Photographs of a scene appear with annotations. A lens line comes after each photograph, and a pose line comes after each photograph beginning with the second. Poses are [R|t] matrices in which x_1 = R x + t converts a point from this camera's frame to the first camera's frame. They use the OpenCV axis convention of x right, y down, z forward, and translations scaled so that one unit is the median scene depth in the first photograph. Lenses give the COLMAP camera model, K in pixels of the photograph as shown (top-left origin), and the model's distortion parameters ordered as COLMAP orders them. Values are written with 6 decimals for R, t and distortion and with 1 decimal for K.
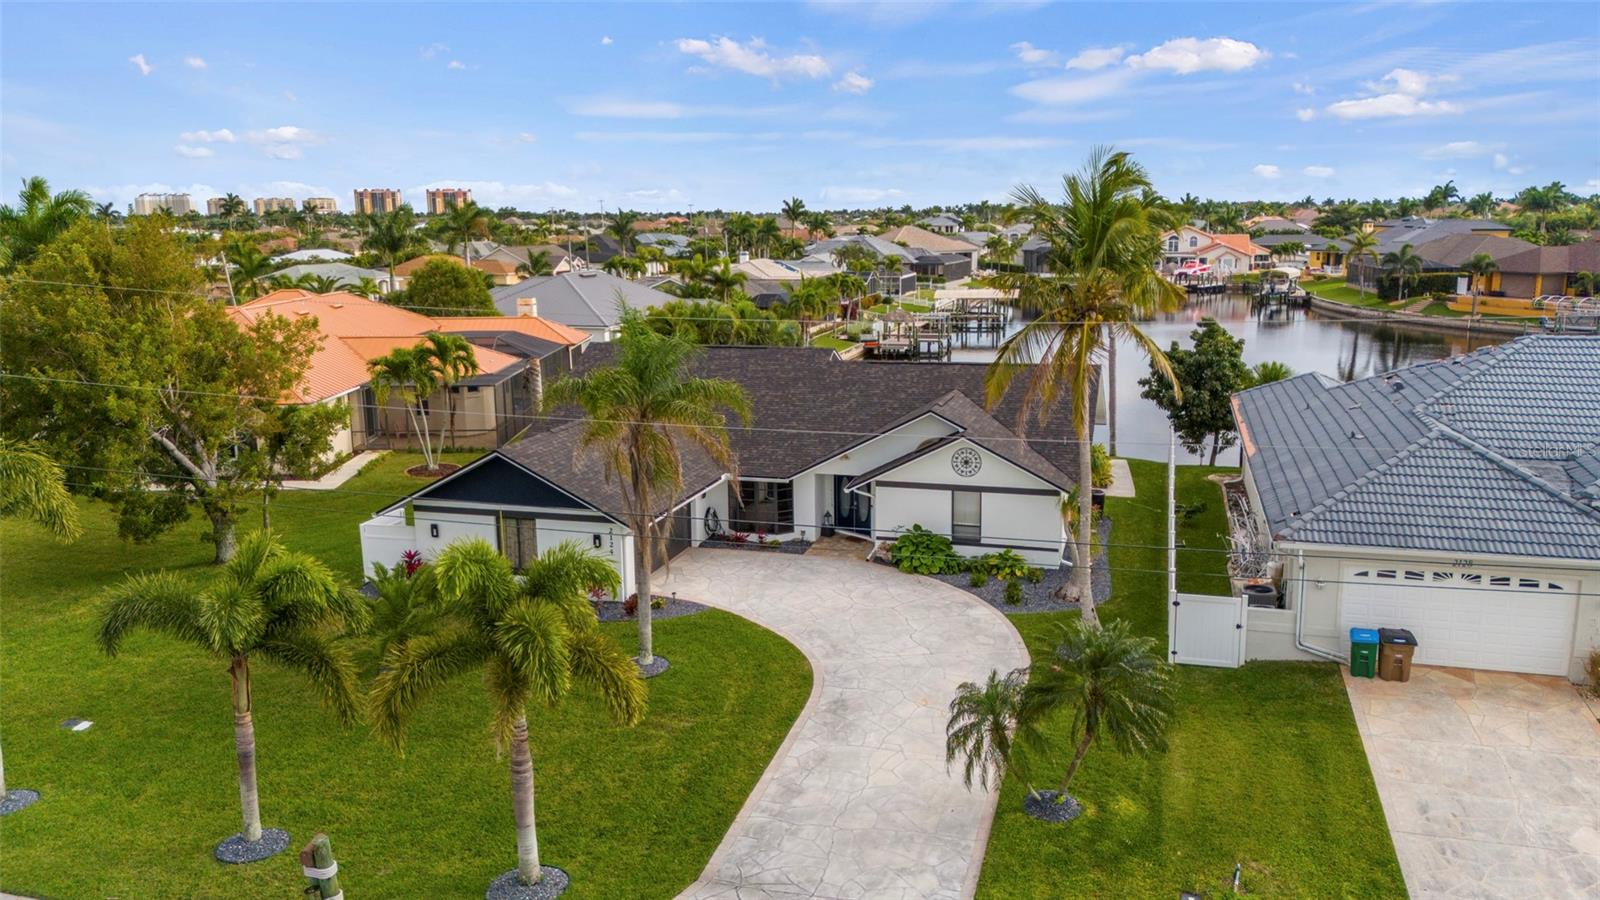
lens RADIAL K [[1183.4, 0, 800.0], [0, 1183.4, 450.0], [0, 0, 1]] dist [0.004095, -0.001413]
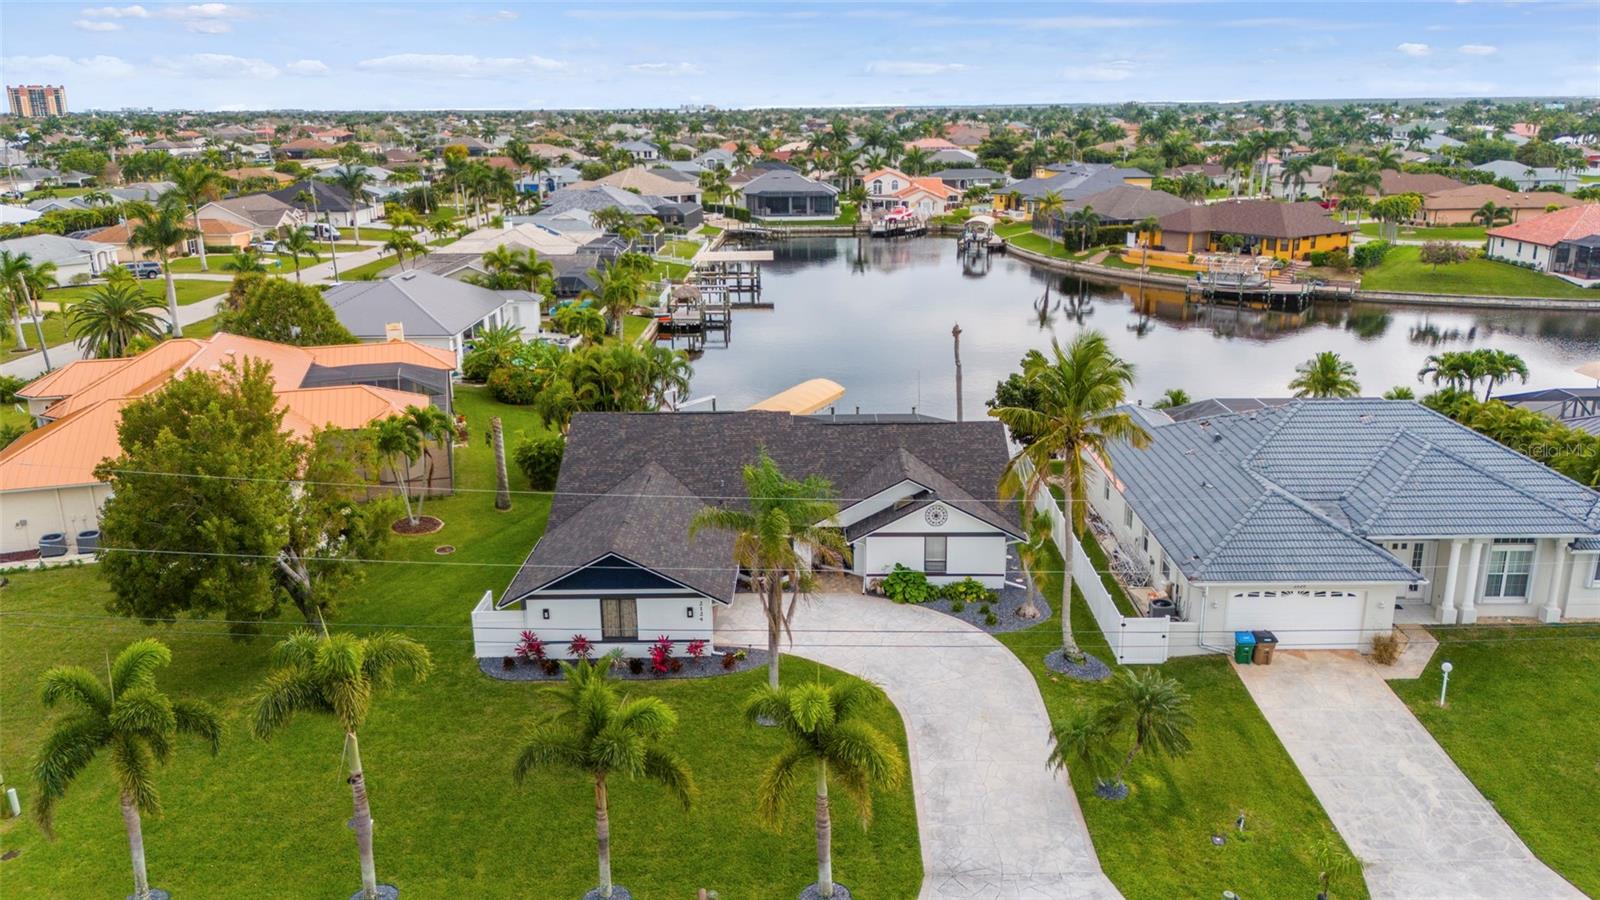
lens RADIAL K [[1148.0, 0, 800.0], [0, 1148.0, 450.0], [0, 0, 1]] dist [0.010538, -0.000554]
pose [[0.962951, -0.072242, 0.259820, -0.352030], [0.050932, 0.994831, 0.087847, -0.192797], [-0.264824, -0.071359, 0.961653, -0.206396]]
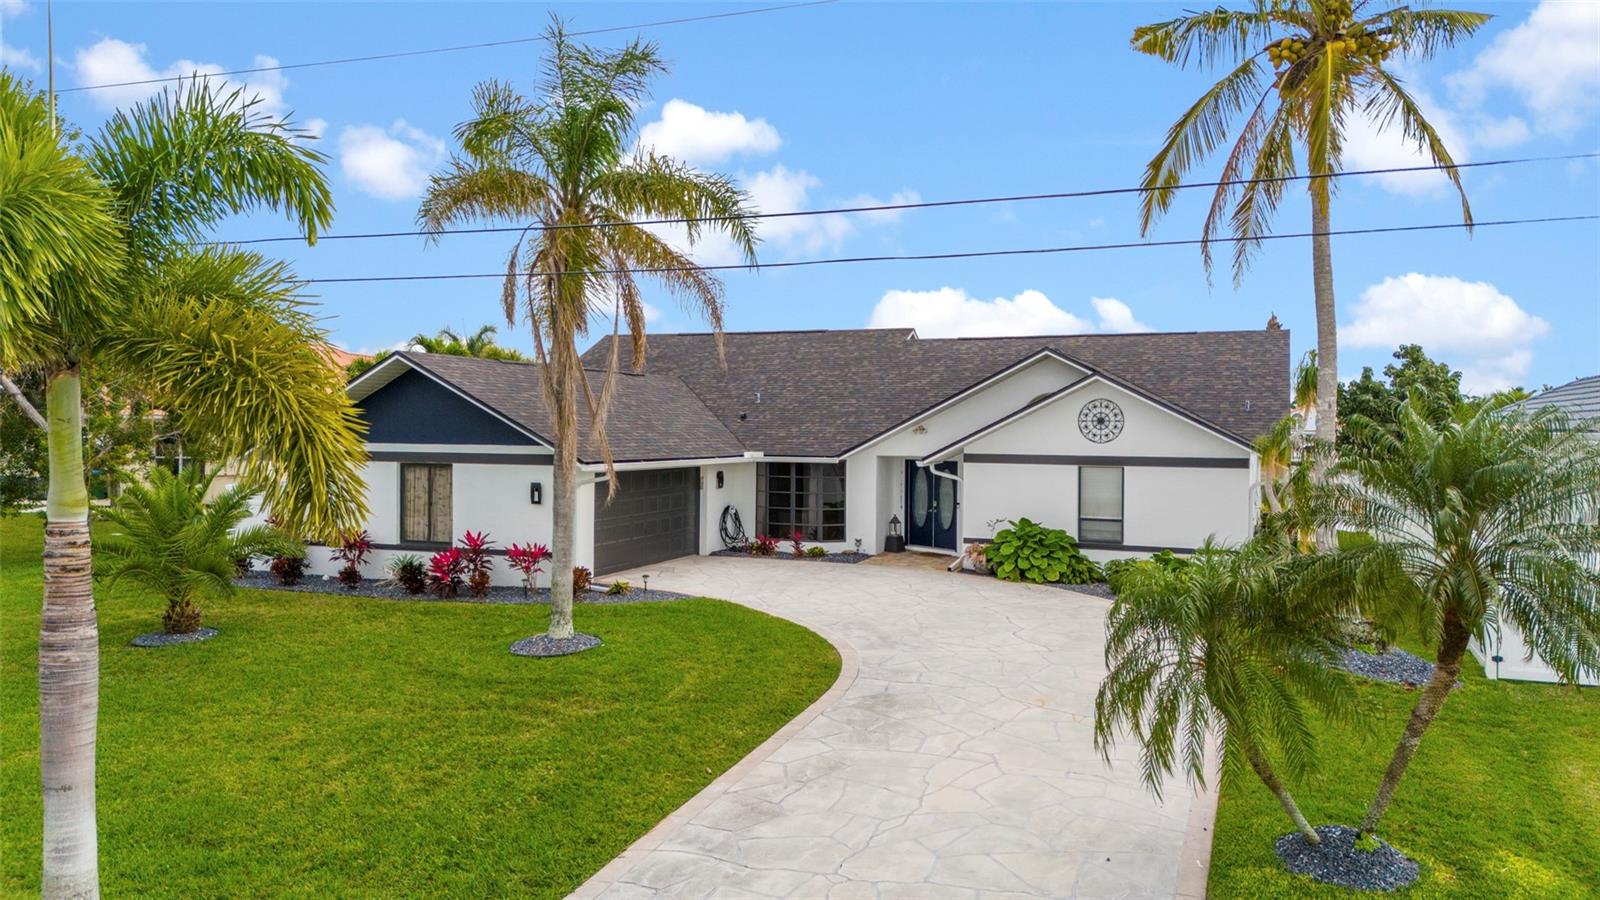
lens RADIAL K [[1174.9, 0, 800.0], [0, 1174.9, 450.0], [0, 0, 1]] dist [0.010976, 0.000666]
pose [[0.995687, 0.023681, -0.089707, 0.032764], [-0.038668, 0.984820, -0.169216, 0.151953], [0.084338, 0.171955, 0.981488, 0.348336]]
